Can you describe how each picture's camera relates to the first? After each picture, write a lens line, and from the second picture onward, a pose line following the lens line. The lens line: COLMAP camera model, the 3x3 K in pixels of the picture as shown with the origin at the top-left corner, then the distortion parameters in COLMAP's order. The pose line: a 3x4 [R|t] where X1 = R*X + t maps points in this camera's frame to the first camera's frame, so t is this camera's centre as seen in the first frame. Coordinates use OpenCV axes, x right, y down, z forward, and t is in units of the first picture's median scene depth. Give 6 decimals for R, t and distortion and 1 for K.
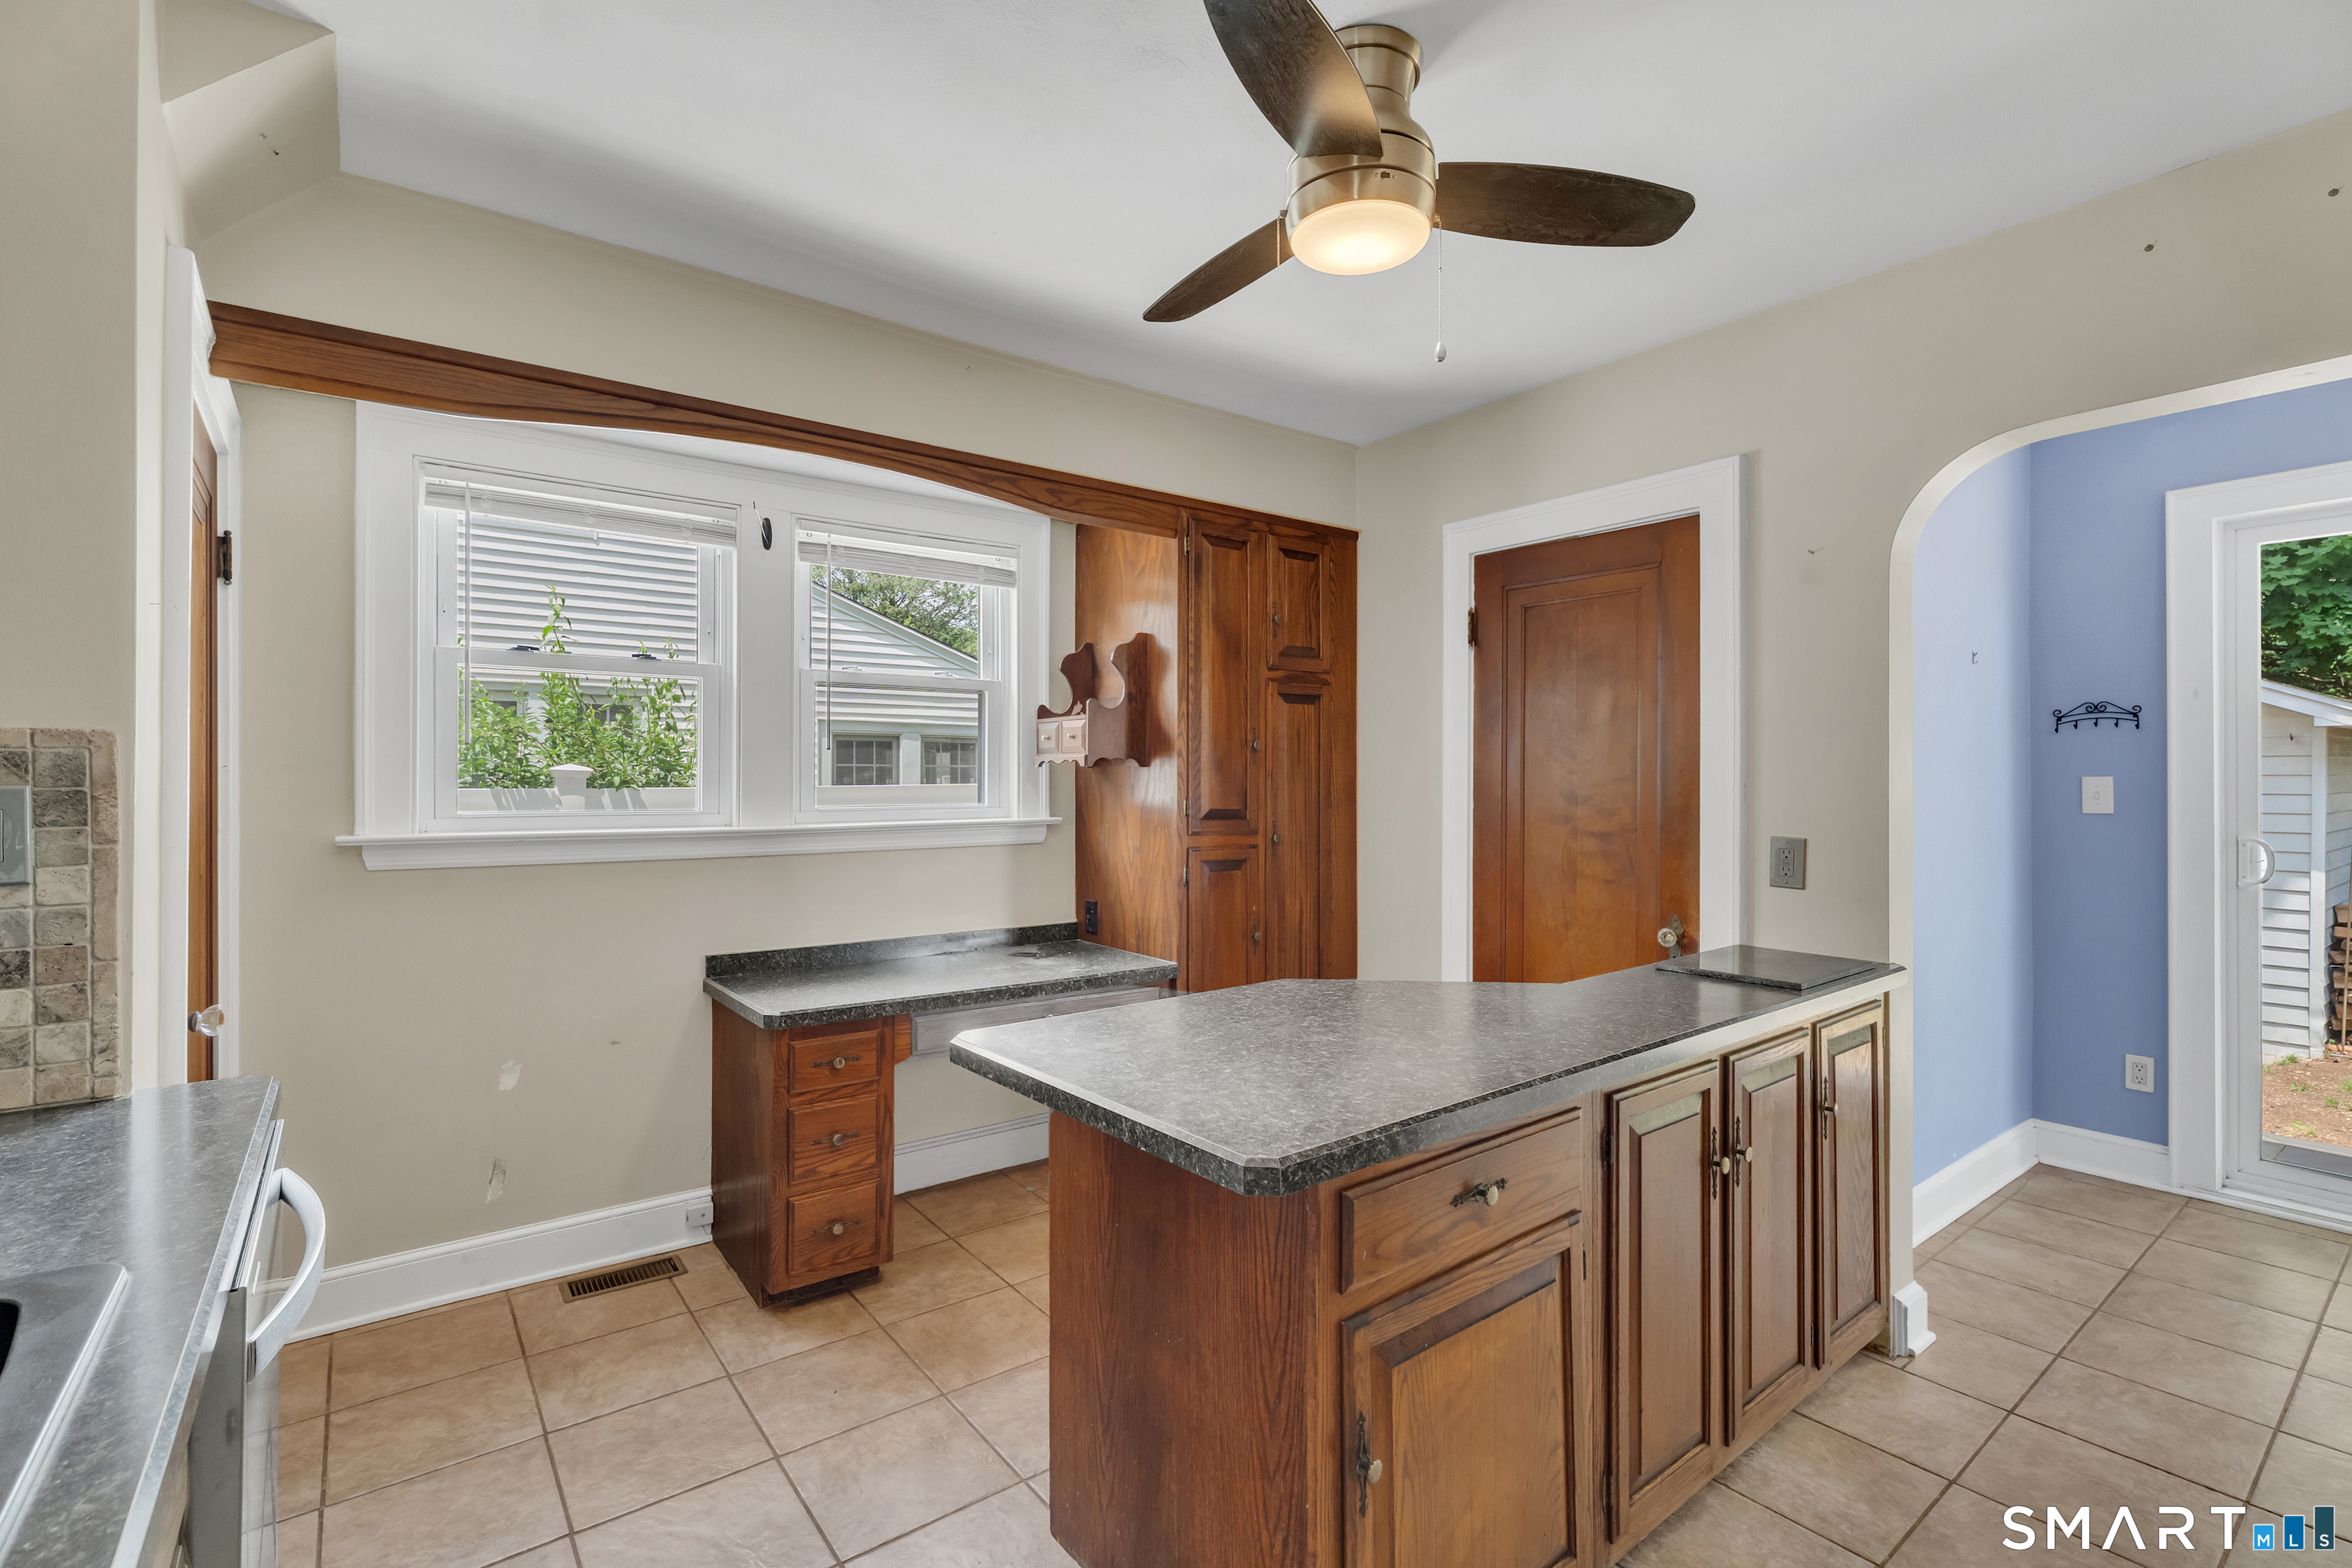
lens RADIAL K [[1023.1, 0, 1236.8], [0, 1023.1, 780.2], [0, 0, 1]] dist [-0.000183, 0.000701]
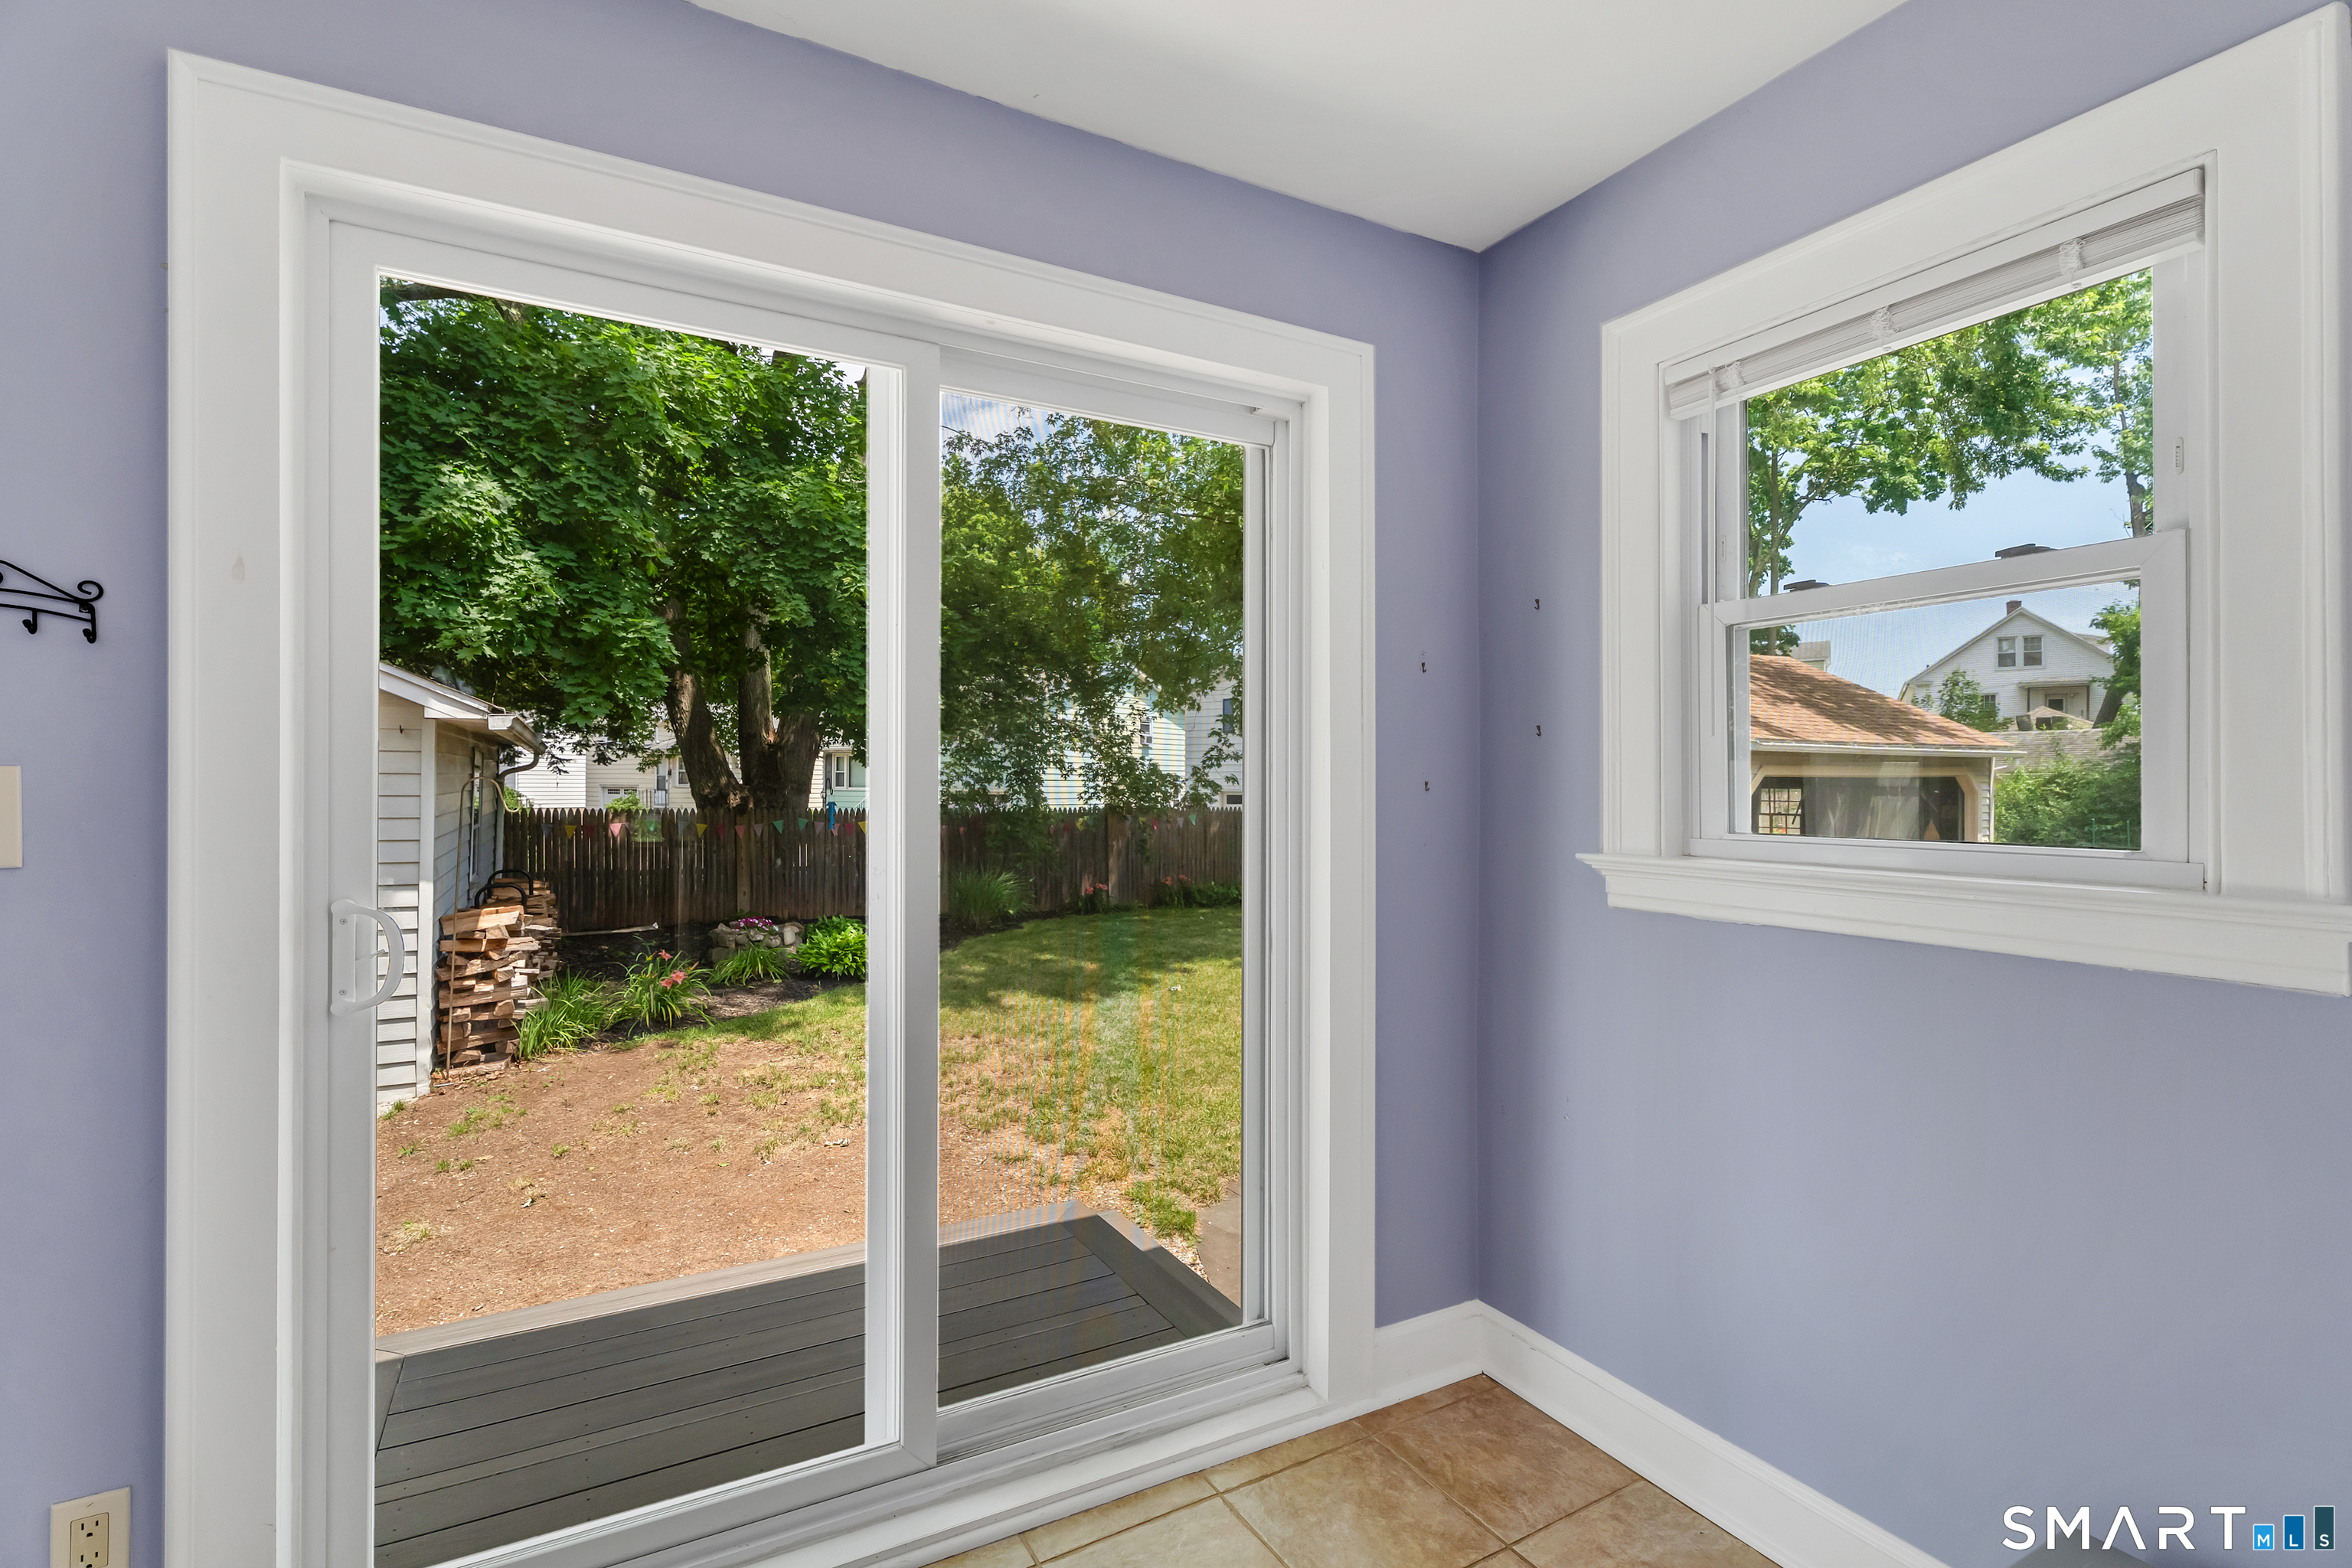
lens RADIAL K [[1023.1, 0, 1167.7], [0, 1023.1, 775.2], [0, 0, 1]] dist [-0.000183, 0.000701]
pose [[0.120679, 0.006817, 0.992668, 0.251130], [-0.001993, 0.999976, -0.006625, 0.000491], [-0.992690, -0.001179, 0.120690, 0.253659]]
